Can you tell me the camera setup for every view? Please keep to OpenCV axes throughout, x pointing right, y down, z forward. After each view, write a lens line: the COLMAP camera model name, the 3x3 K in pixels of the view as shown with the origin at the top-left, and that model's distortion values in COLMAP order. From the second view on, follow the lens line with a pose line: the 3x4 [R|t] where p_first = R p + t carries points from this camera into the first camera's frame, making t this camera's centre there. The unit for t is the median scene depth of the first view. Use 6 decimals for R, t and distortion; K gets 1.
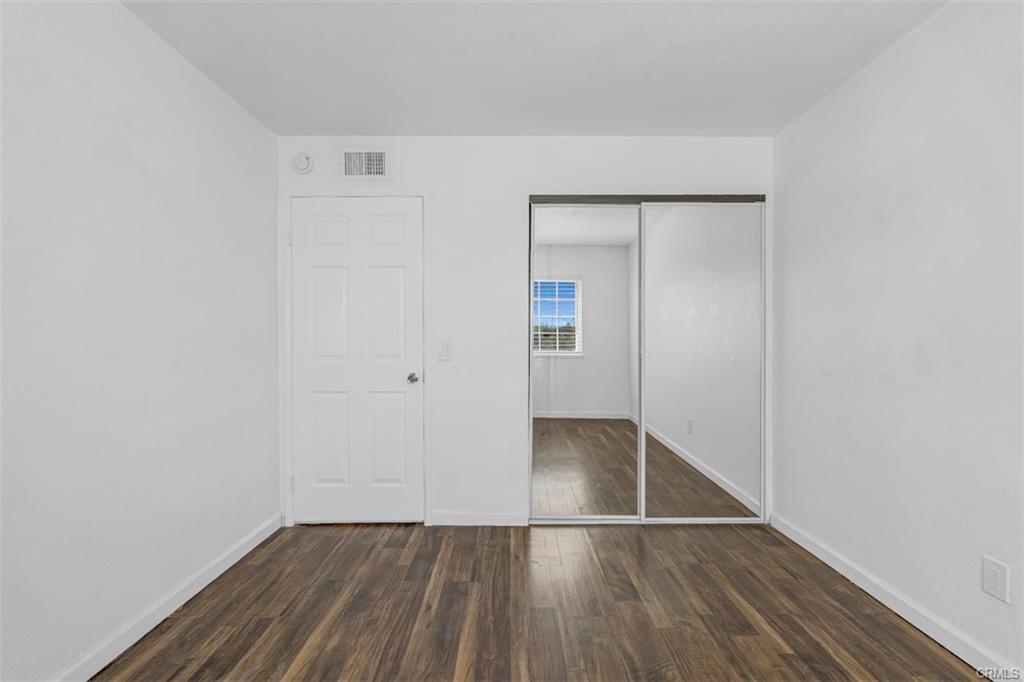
lens RADIAL K [[449.0, 0, 515.6], [0, 449.0, 347.1], [0, 0, 1]] dist [-0.008190, 0.001092]
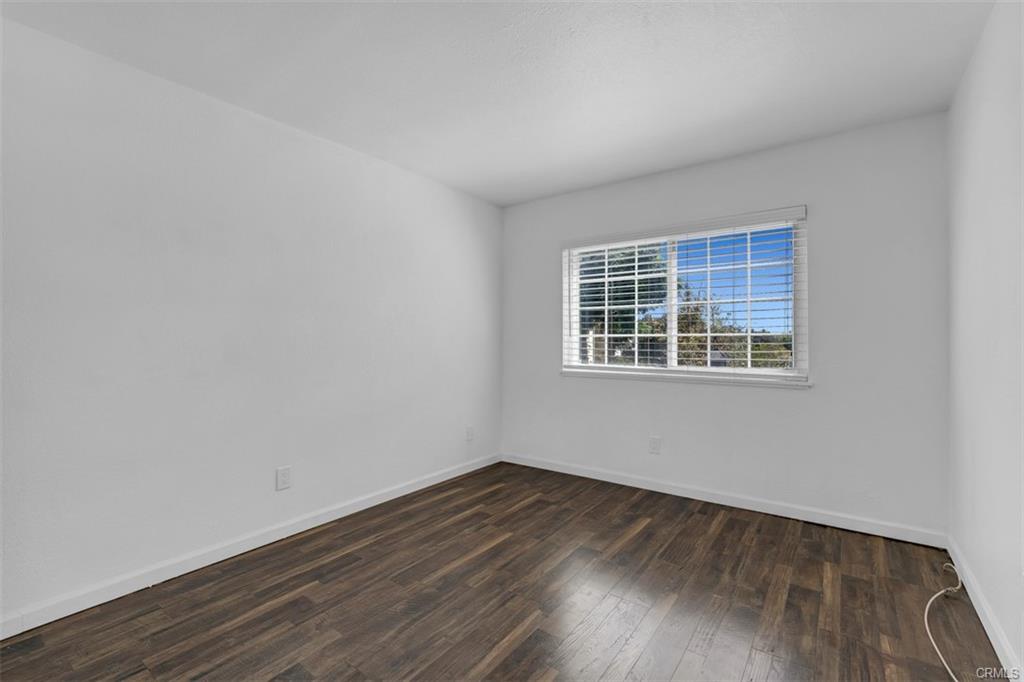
lens RADIAL K [[449.0, 0, 503.3], [0, 449.0, 340.0], [0, 0, 1]] dist [-0.008190, 0.001092]
pose [[-0.799121, 0.007265, 0.601126, -0.532090], [0.010172, 0.999947, 0.001437, -0.013253], [-0.601084, 0.007263, -0.799153, 1.501457]]
